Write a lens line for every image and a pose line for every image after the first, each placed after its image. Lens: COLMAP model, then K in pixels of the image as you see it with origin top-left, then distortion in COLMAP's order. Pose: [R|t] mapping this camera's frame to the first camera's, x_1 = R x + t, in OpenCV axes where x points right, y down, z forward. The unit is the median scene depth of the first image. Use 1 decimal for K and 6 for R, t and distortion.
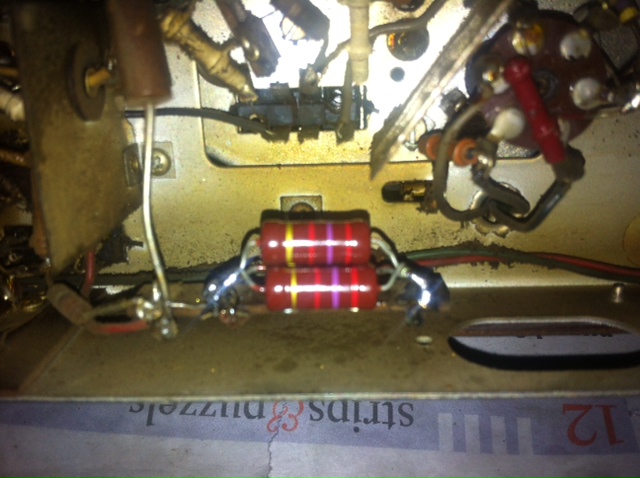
lens RADIAL K [[660.5, 0, 318.8], [0, 660.5, 248.5], [0, 0, 1]] dist [0.146246, -0.580475]
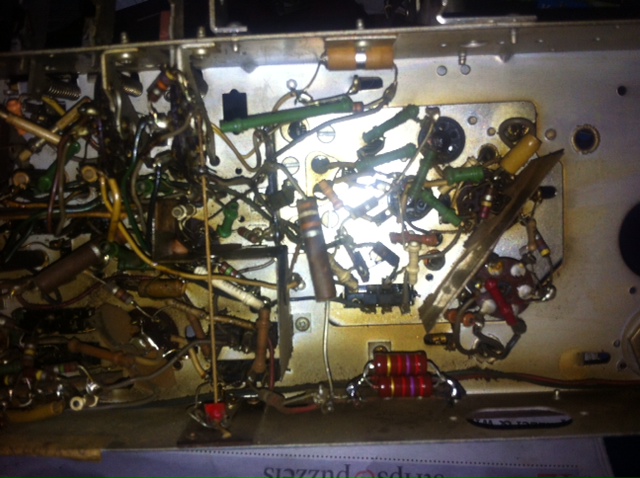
lens RADIAL K [[660.5, 0, 318.8], [0, 660.5, 248.5], [0, 0, 1]] dist [0.146246, -0.580475]
pose [[0.999919, -0.009907, 0.008018, -0.231328], [0.011418, 0.975856, -0.218116, 0.074379], [-0.005664, 0.218190, 0.975890, -0.943471]]
